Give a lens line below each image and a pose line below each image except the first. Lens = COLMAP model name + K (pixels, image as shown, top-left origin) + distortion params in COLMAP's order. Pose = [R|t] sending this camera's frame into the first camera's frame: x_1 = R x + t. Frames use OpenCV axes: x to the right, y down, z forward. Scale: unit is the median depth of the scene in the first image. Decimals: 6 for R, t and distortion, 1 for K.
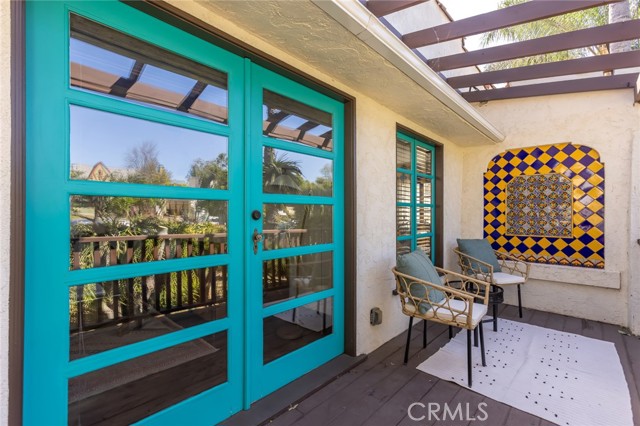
lens RADIAL K [[290.7, 0, 320.1], [0, 290.7, 212.9], [0, 0, 1]] dist [-0.012561, 0.009727]
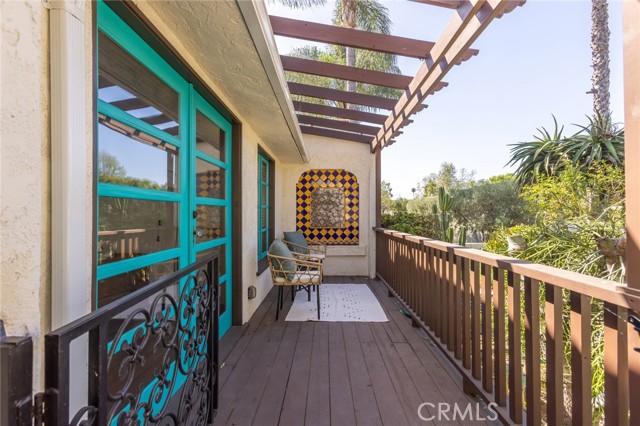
lens RADIAL K [[290.7, 0, 317.7], [0, 290.7, 212.8], [0, 0, 1]] dist [-0.012561, 0.009727]
pose [[0.746398, 0.000754, 0.665499, -0.336820], [-0.002733, 0.999994, 0.001932, -0.002703], [-0.665494, -0.003261, 0.746396, -0.124165]]
